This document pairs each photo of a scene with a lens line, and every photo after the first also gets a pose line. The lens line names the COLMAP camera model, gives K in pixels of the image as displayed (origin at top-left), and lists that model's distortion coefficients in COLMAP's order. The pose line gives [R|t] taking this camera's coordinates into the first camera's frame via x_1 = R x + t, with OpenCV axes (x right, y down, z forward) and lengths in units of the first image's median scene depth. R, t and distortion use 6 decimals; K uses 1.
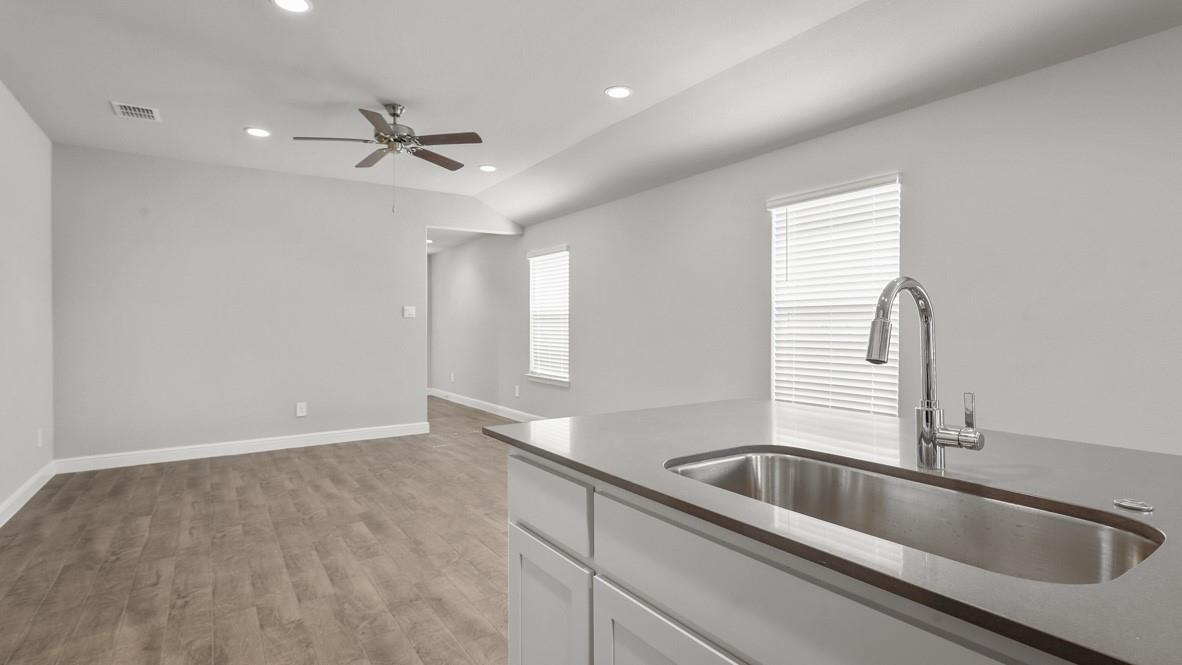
lens RADIAL K [[570.5, 0, 587.6], [0, 570.5, 323.5], [0, 0, 1]] dist [0.000037, -0.000907]
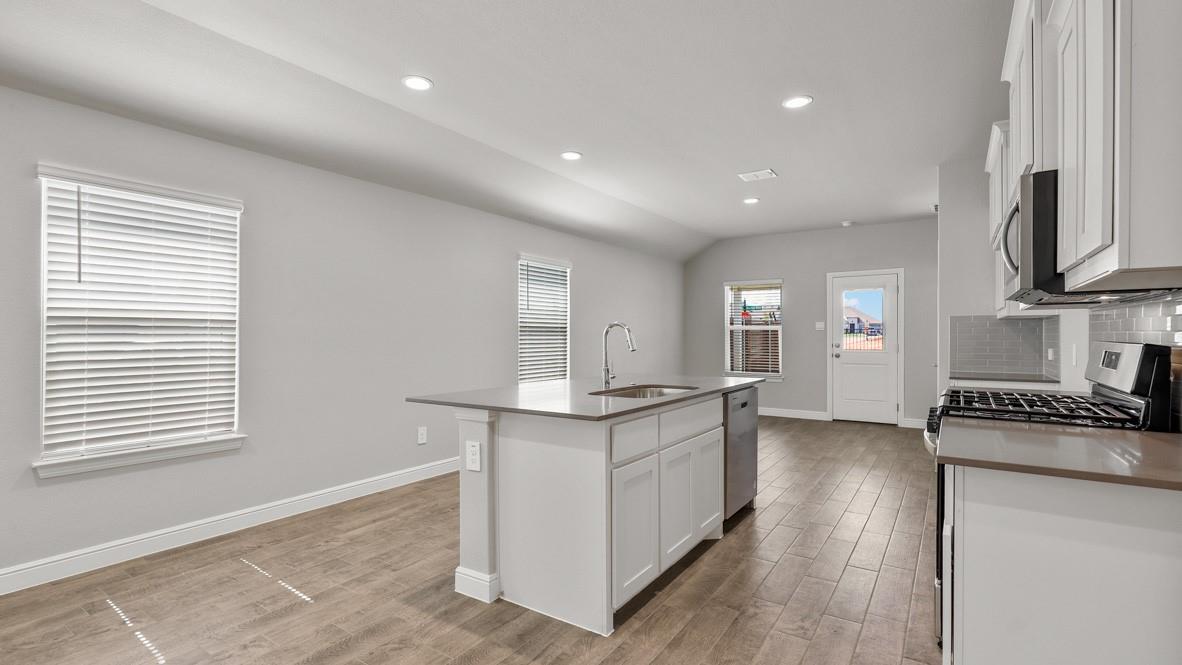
lens RADIAL K [[537.7, 0, 587.5], [0, 537.7, 343.8], [0, 0, 1]] dist [0.000002, -0.000240]
pose [[-0.369122, -0.008175, 0.929345, -0.491221], [0.005294, 0.999927, 0.010899, 0.002174], [-0.929366, 0.008943, -0.369052, 0.555220]]
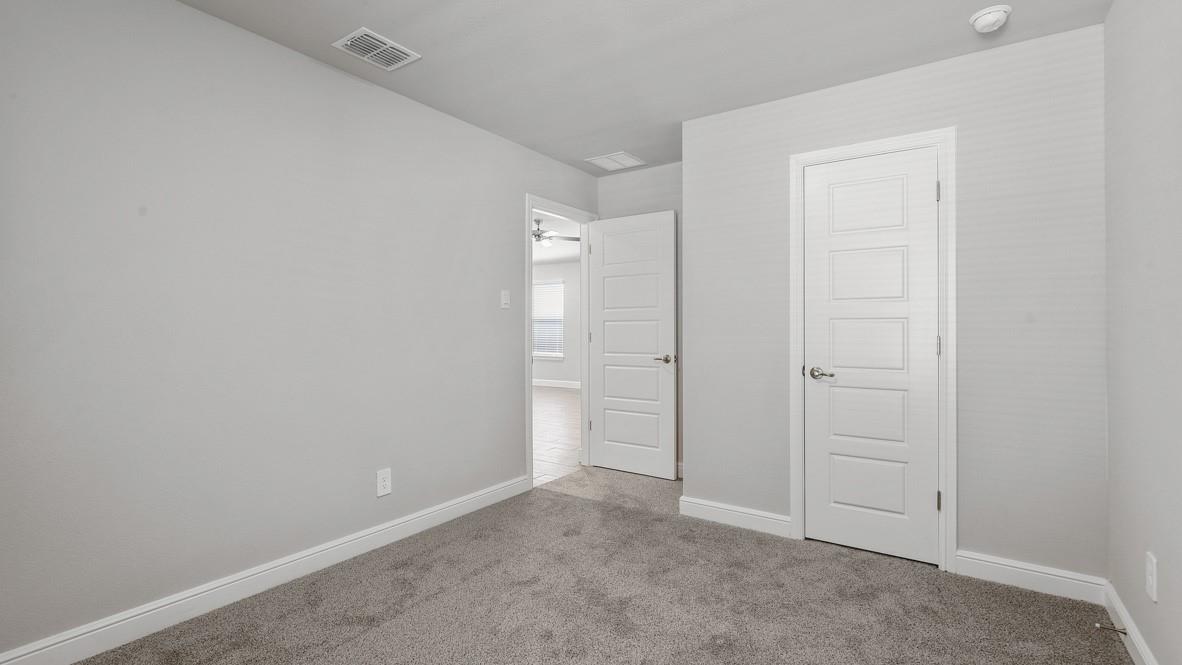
lens RADIAL K [[537.7, 0, 588.1], [0, 537.7, 332.6], [0, 0, 1]] dist [0.000002, -0.000240]
pose [[-0.358983, 0.000611, 0.933344, -2.300544], [0.001048, 0.999999, -0.000251, 0.036545], [-0.933343, 0.000888, -0.358984, 2.145556]]
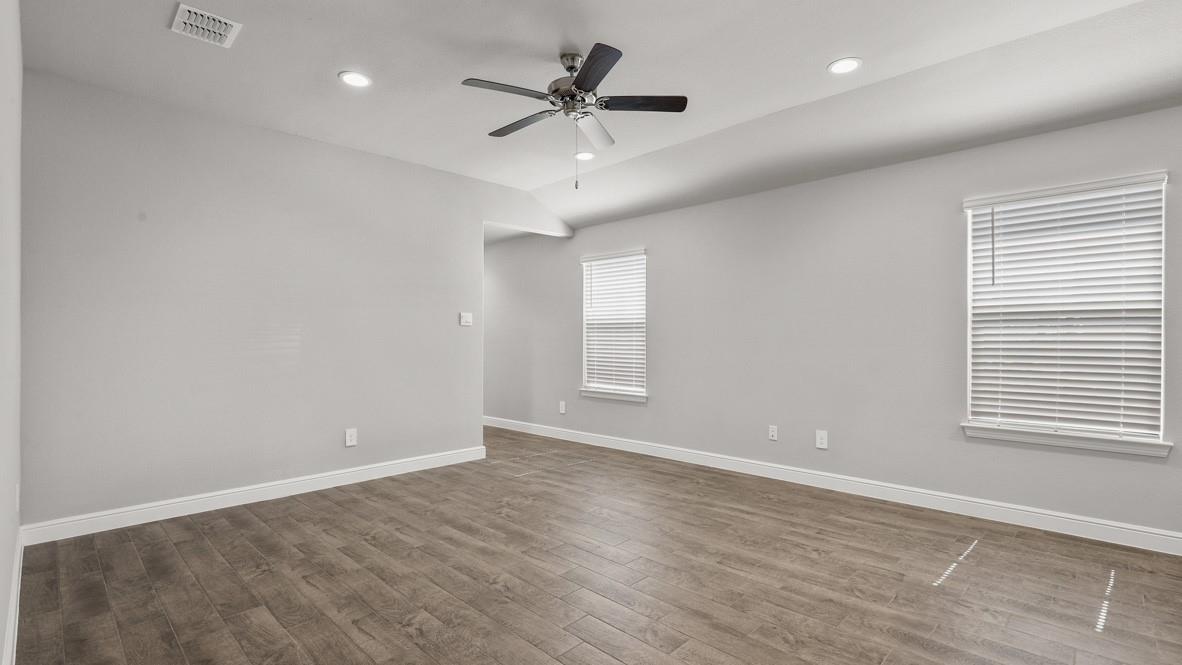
lens RADIAL K [[537.7, 0, 591.3], [0, 537.7, 332.4], [0, 0, 1]] dist [0.000002, -0.000240]
pose [[0.978594, 0.003949, 0.205760, -0.420739], [-0.001696, 0.999937, -0.011125, 0.012276], [-0.205791, 0.010538, 0.978539, 0.232932]]
